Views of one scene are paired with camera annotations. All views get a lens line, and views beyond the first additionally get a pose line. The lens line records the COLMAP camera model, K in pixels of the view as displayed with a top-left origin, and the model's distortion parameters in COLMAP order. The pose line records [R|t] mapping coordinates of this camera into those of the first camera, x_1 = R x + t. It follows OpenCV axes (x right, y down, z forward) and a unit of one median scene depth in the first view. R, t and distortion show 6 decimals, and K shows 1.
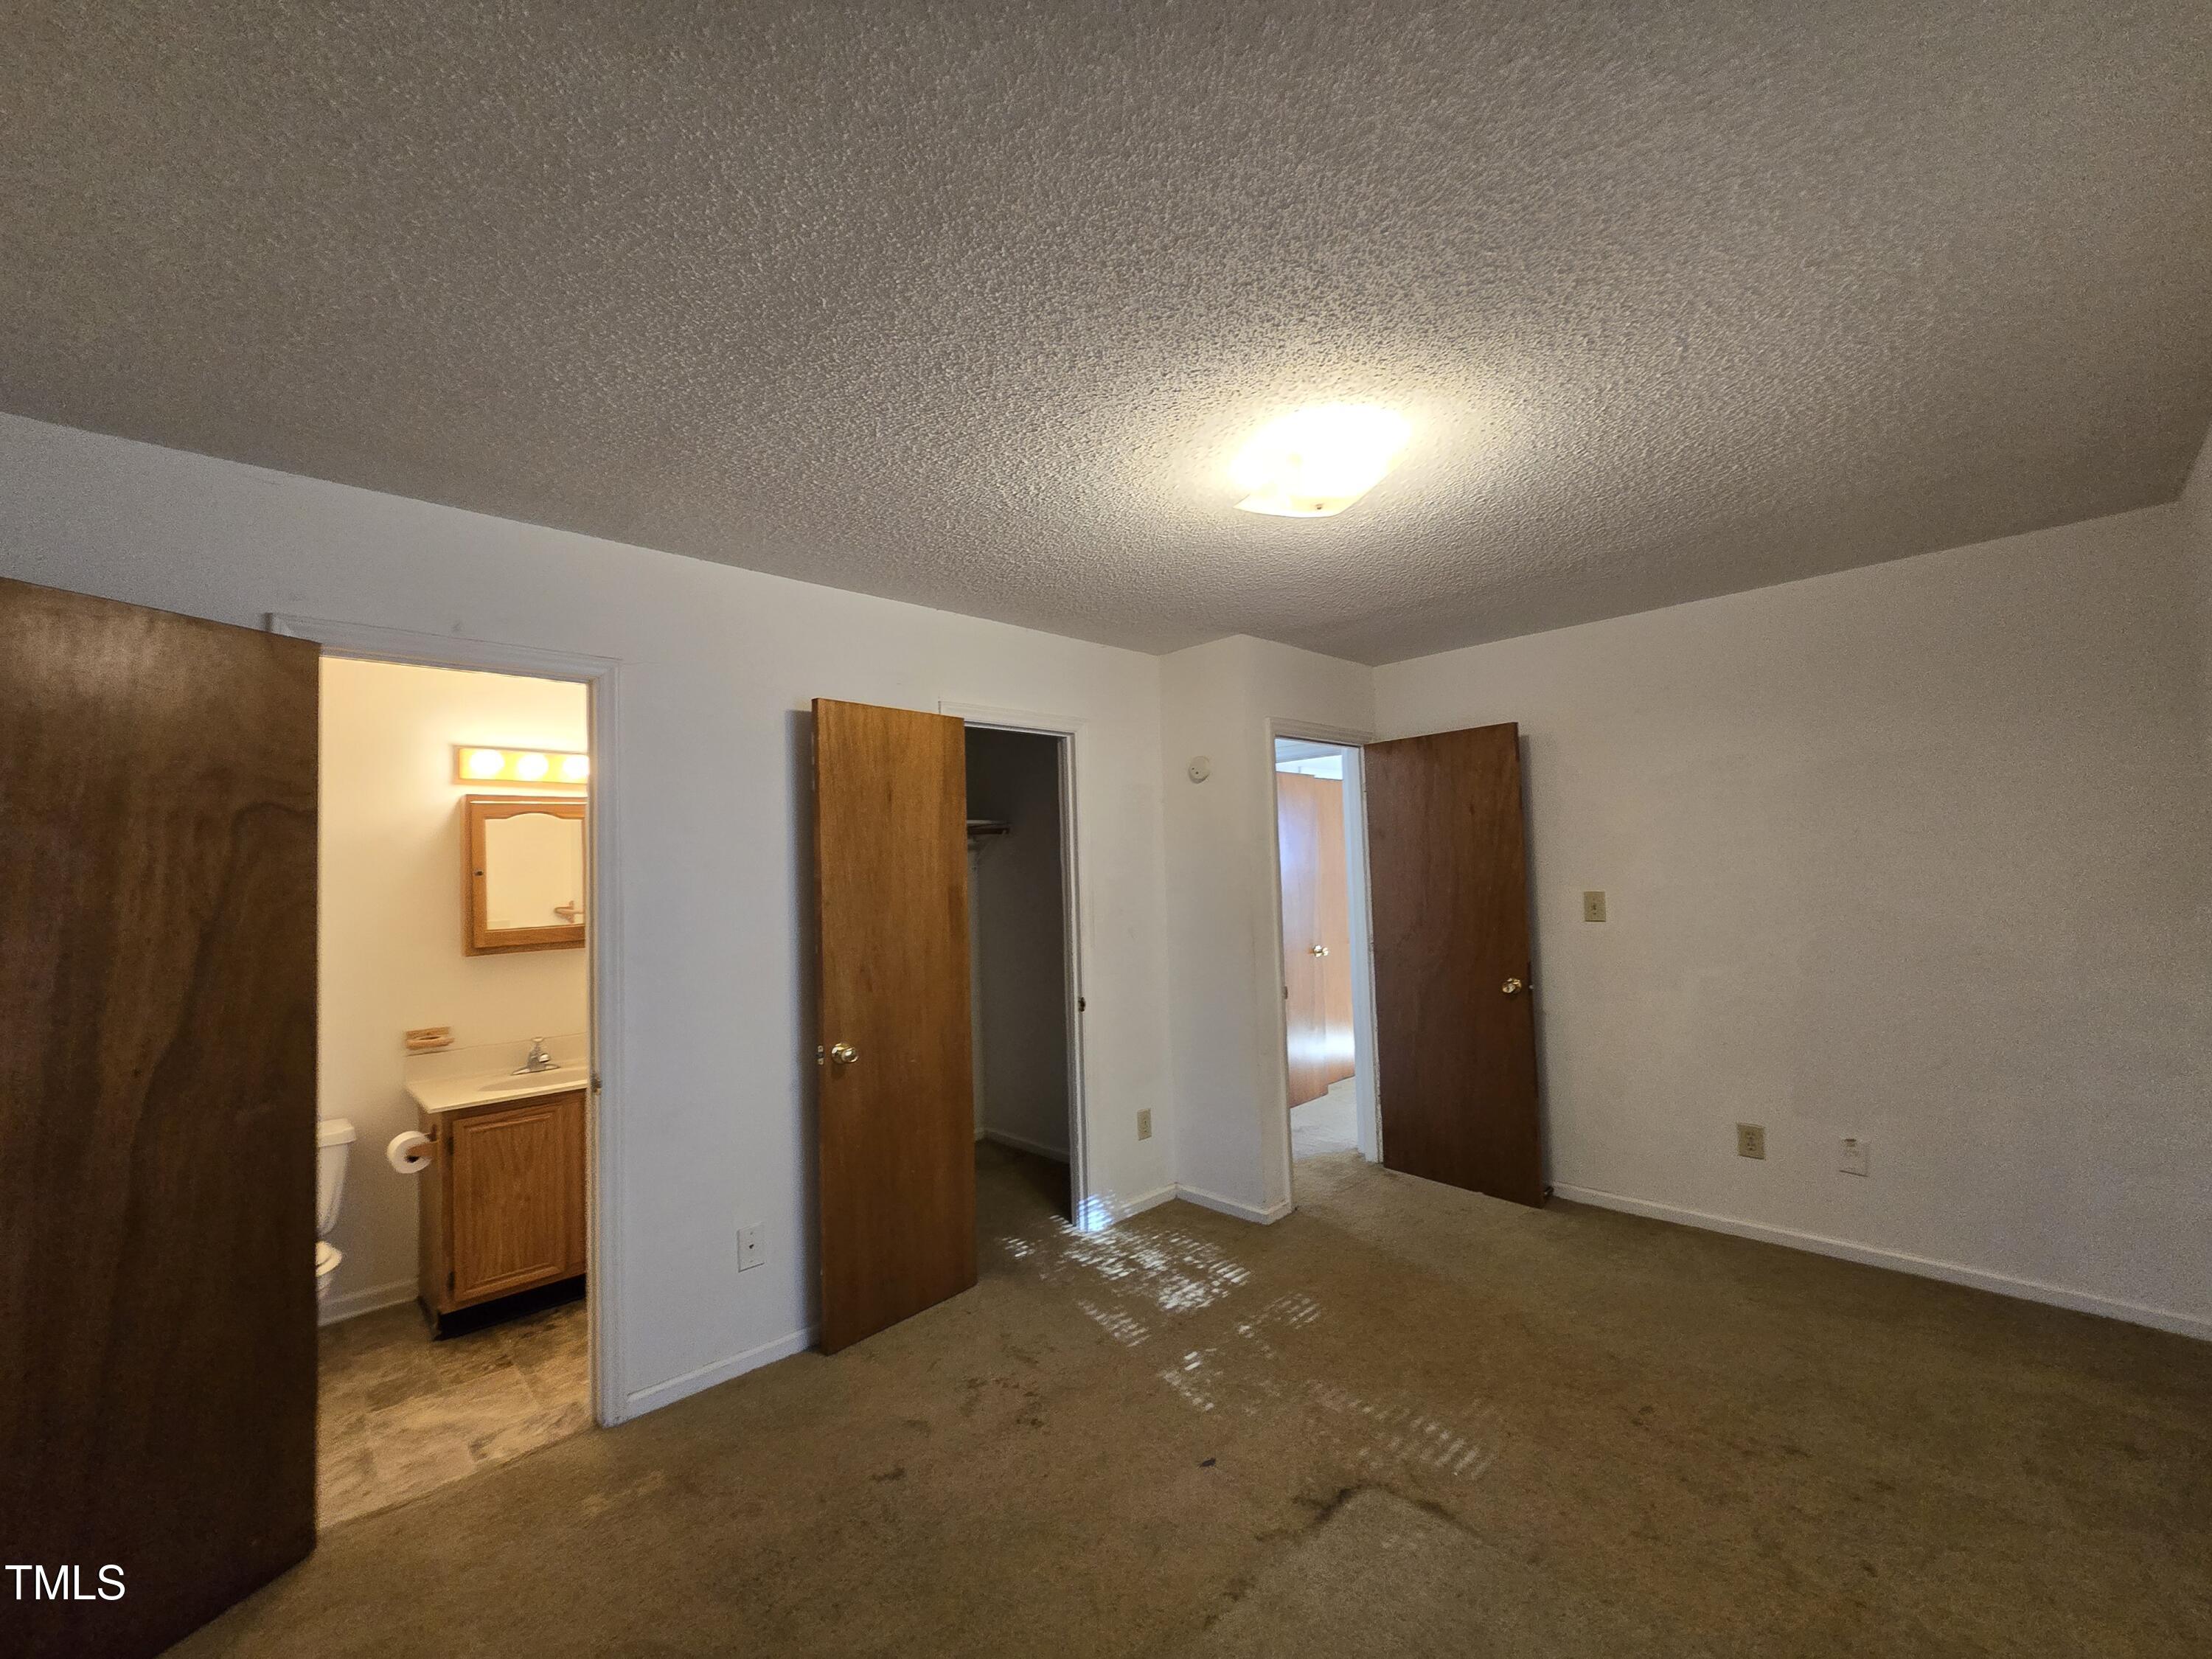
lens RADIAL K [[907.8, 0, 1099.5], [0, 907.8, 830.0], [0, 0, 1]] dist [-0.000339, -0.000121]
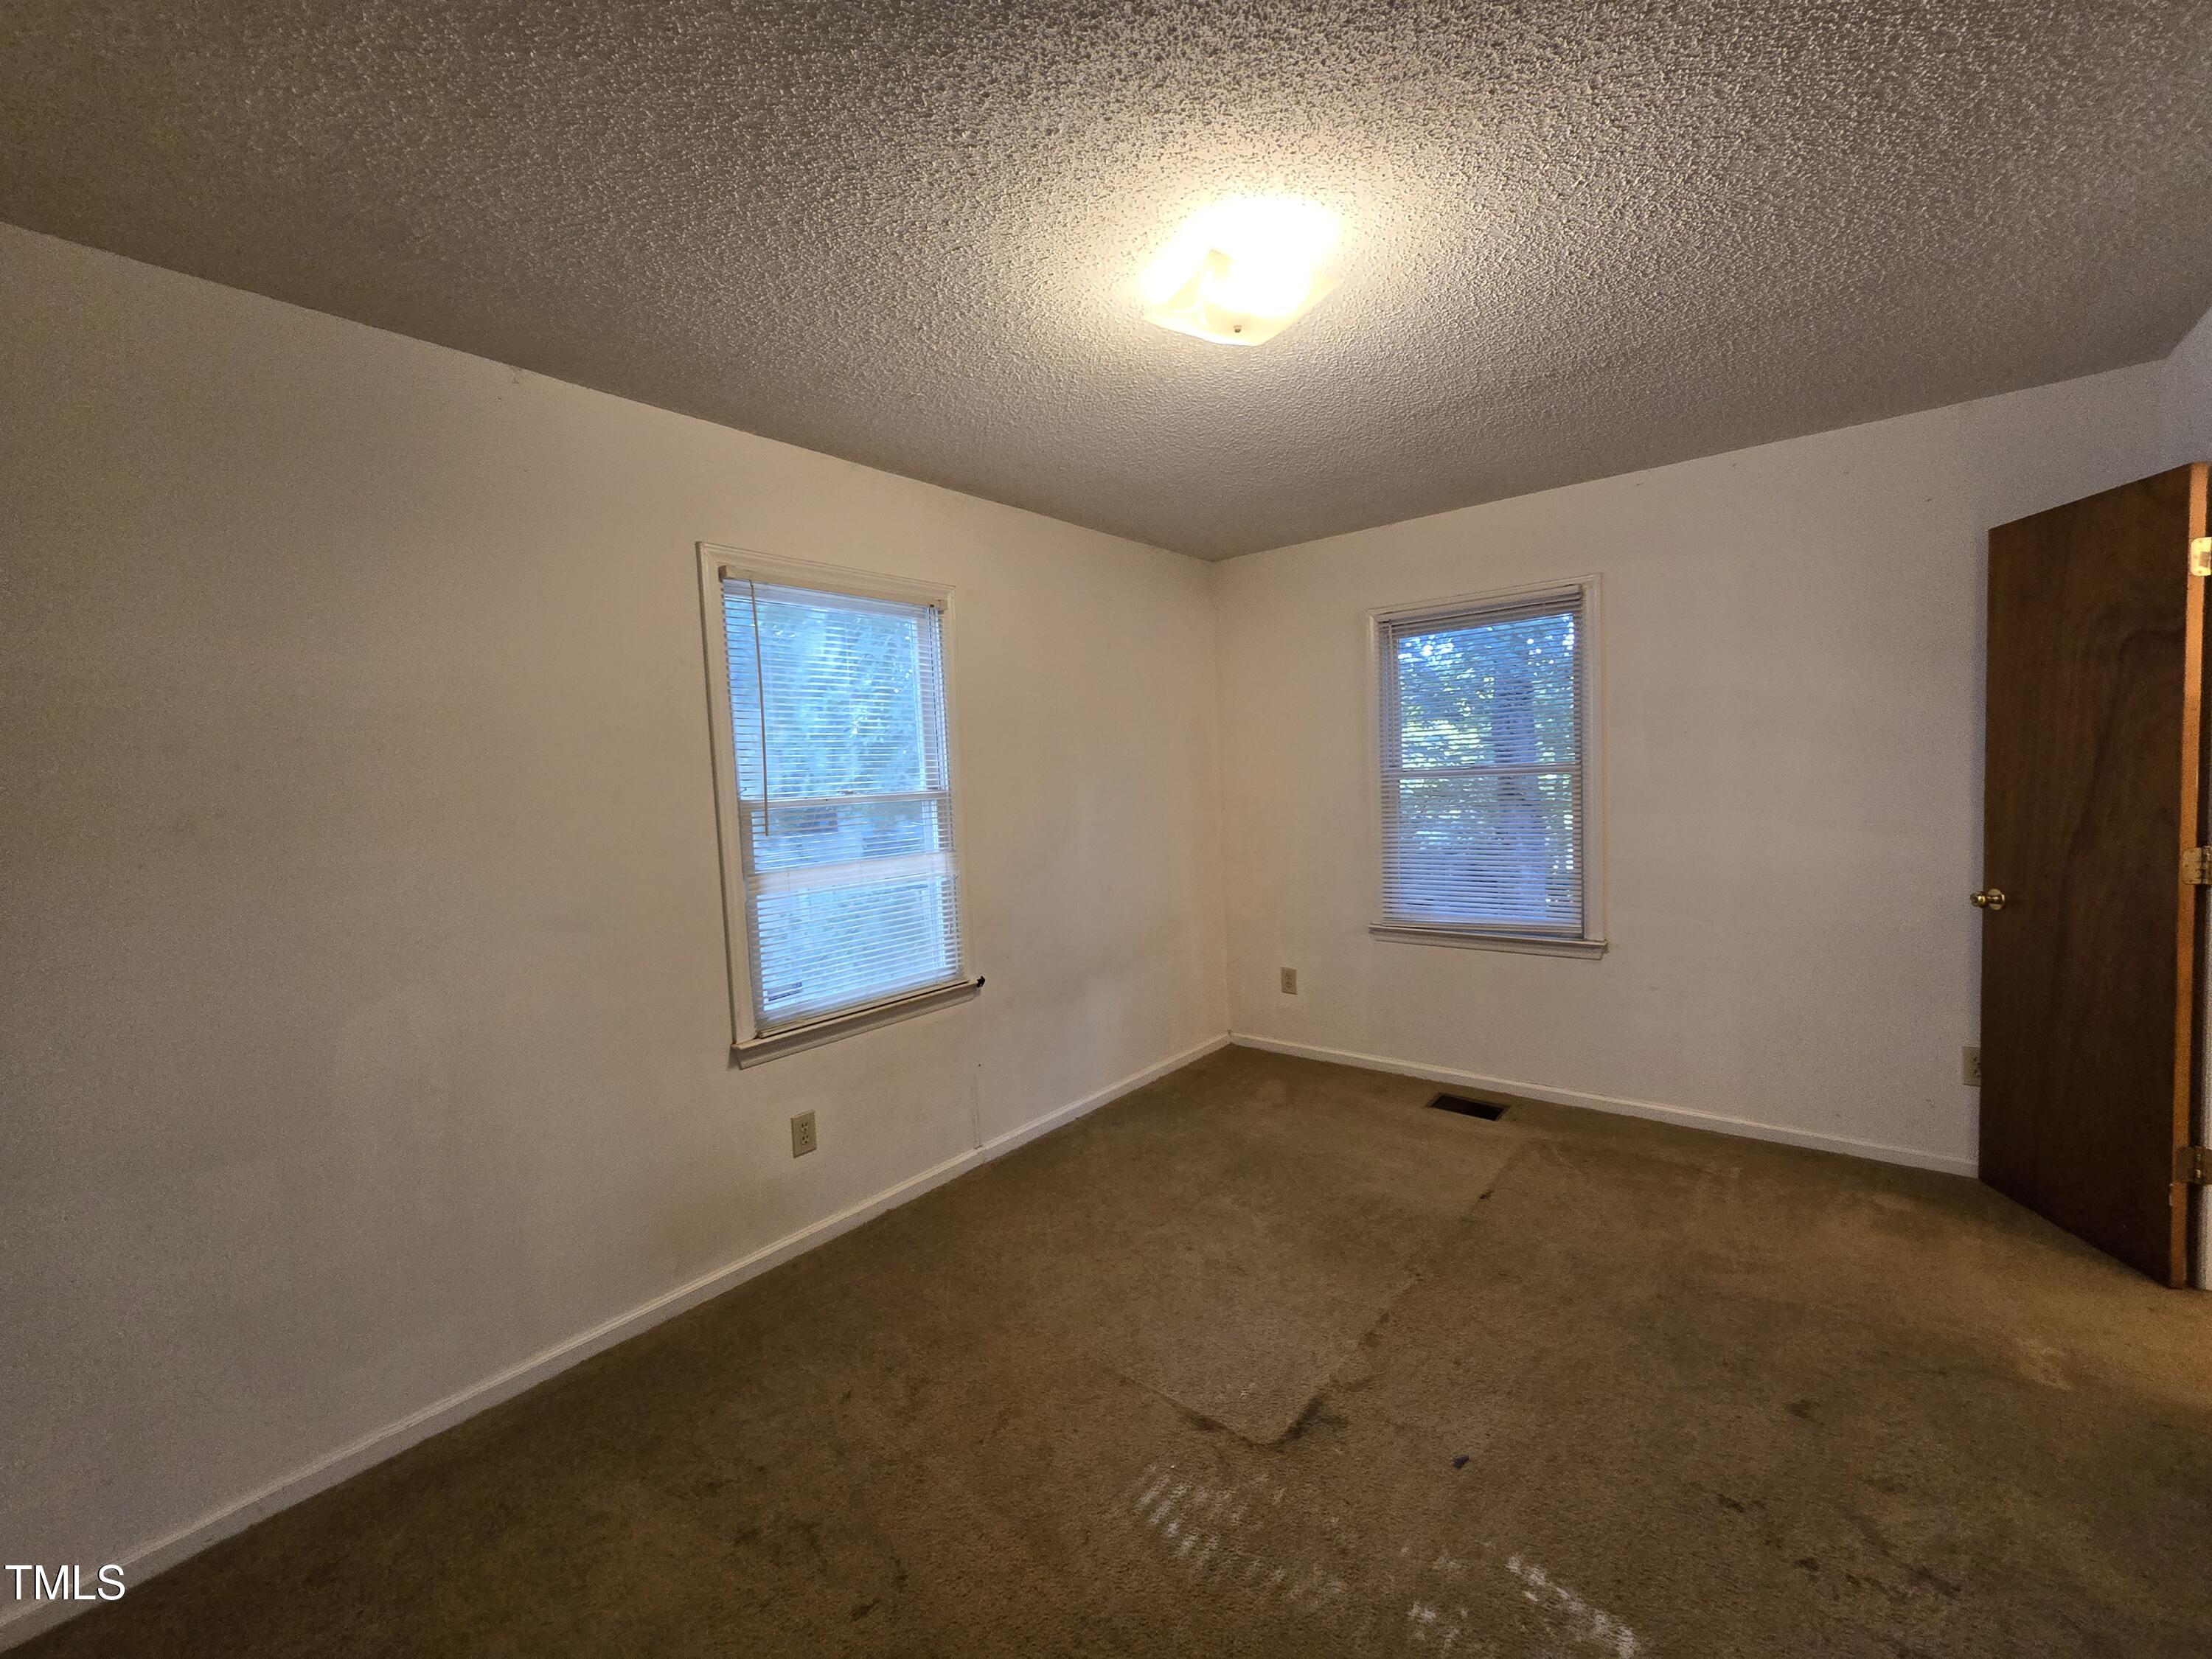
lens RADIAL K [[907.8, 0, 1099.5], [0, 907.8, 830.0], [0, 0, 1]] dist [-0.000339, -0.000121]
pose [[-0.991202, 0.082653, -0.103377, 0.536108], [0.080776, 0.996485, 0.022222, 0.088031], [0.104851, 0.013676, -0.994394, 1.971790]]
